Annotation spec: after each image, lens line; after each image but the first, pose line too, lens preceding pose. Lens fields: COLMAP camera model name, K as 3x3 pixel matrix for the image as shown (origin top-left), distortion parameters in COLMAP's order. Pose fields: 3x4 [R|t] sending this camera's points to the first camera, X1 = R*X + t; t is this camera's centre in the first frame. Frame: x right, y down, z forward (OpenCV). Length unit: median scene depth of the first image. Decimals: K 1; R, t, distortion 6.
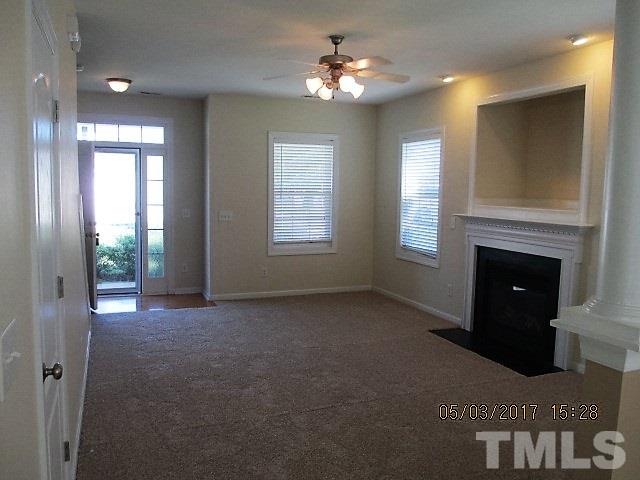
lens RADIAL K [[530.2, 0, 320.0], [0, 530.2, 240.0], [0, 0, 1]] dist [-0.058506, 0.003488]
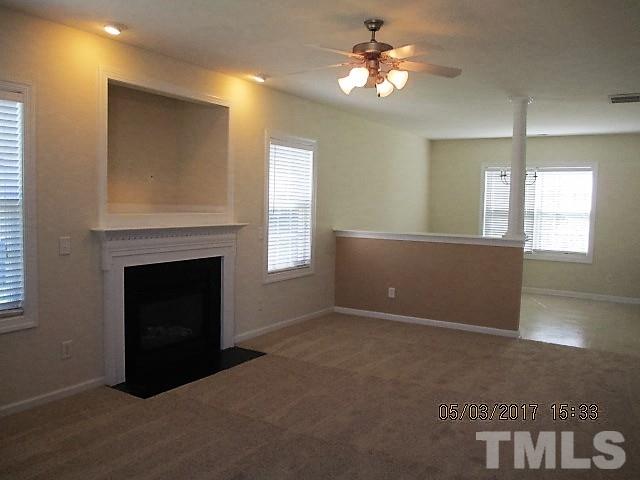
lens RADIAL K [[530.2, 0, 320.0], [0, 530.2, 240.0], [0, 0, 1]] dist [-0.058506, 0.003488]
pose [[-0.589869, -0.095350, 0.801850, -0.523399], [0.041302, 0.988142, 0.147886, -0.142980], [-0.806442, 0.120351, -0.578936, 1.340309]]
